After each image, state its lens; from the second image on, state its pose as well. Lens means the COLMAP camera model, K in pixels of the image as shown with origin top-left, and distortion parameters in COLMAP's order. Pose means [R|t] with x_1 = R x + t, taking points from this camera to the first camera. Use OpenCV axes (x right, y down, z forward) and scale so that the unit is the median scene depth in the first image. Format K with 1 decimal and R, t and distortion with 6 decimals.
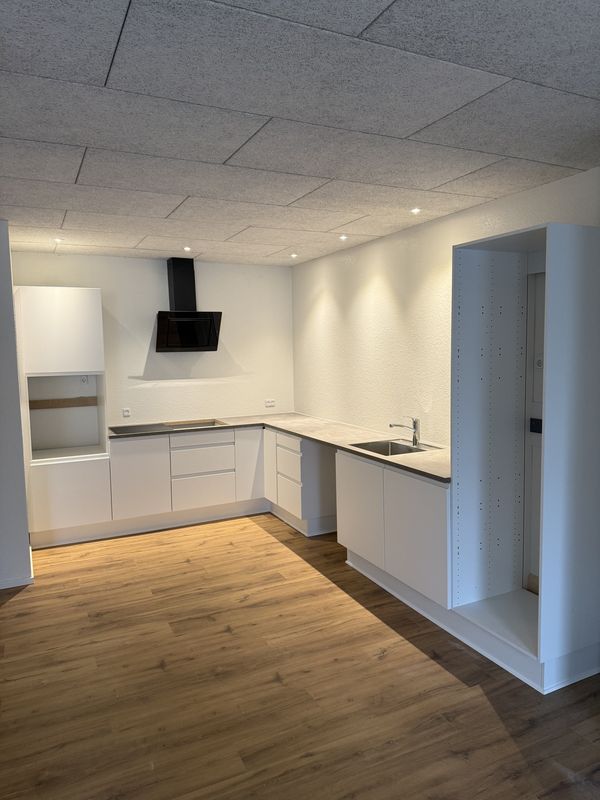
lens RADIAL K [[566.5, 0, 300.7], [0, 566.5, 398.7], [0, 0, 1]] dist [0.014868, -0.015739]
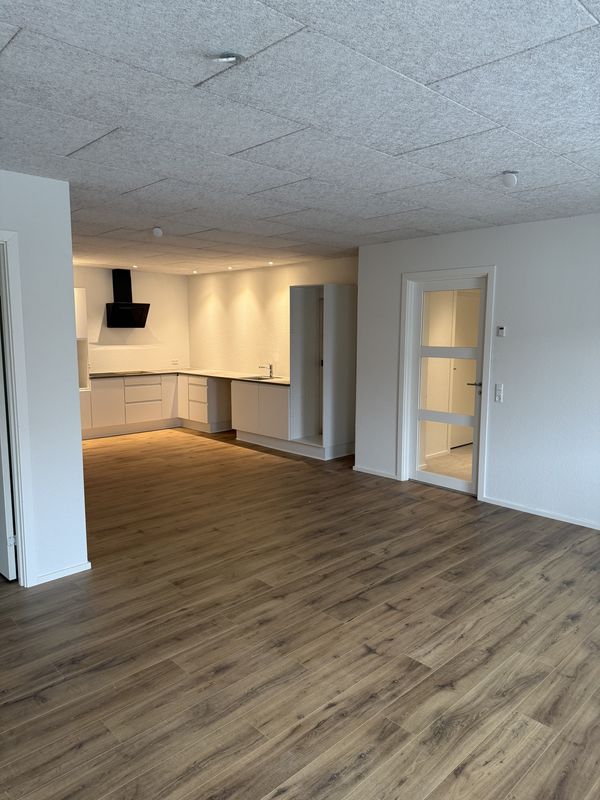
lens RADIAL K [[560.1, 0, 305.4], [0, 560.1, 397.3], [0, 0, 1]] dist [0.150688, -0.222655]
pose [[0.950356, -0.017734, 0.310659, -0.261122], [0.008716, 0.999500, 0.030391, 0.080894], [-0.311043, -0.026175, 0.950035, -0.812668]]
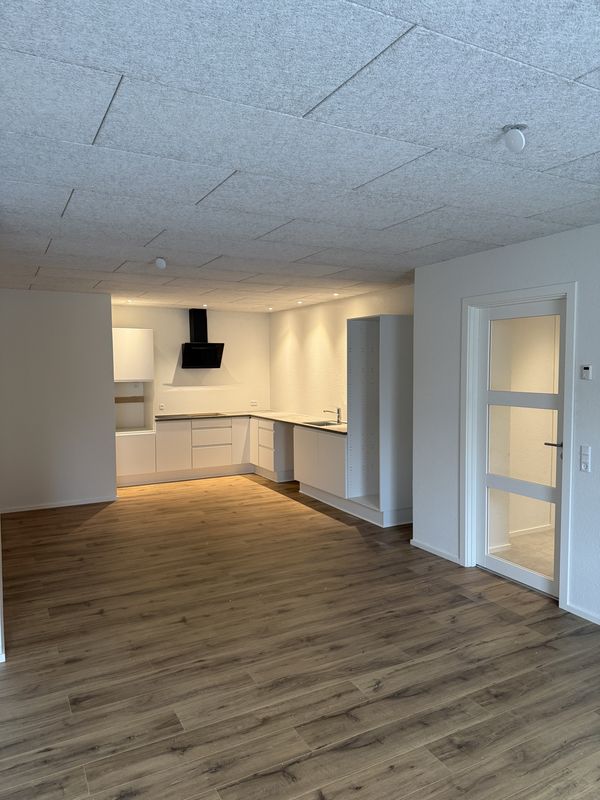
lens RADIAL K [[566.5, 0, 300.7], [0, 566.5, 398.7], [0, 0, 1]] dist [0.014868, -0.015739]
pose [[0.999148, 0.009891, 0.040080, 0.011853], [-0.008612, 0.999453, -0.031945, 0.055335], [-0.040374, 0.031572, 0.998686, -0.649027]]
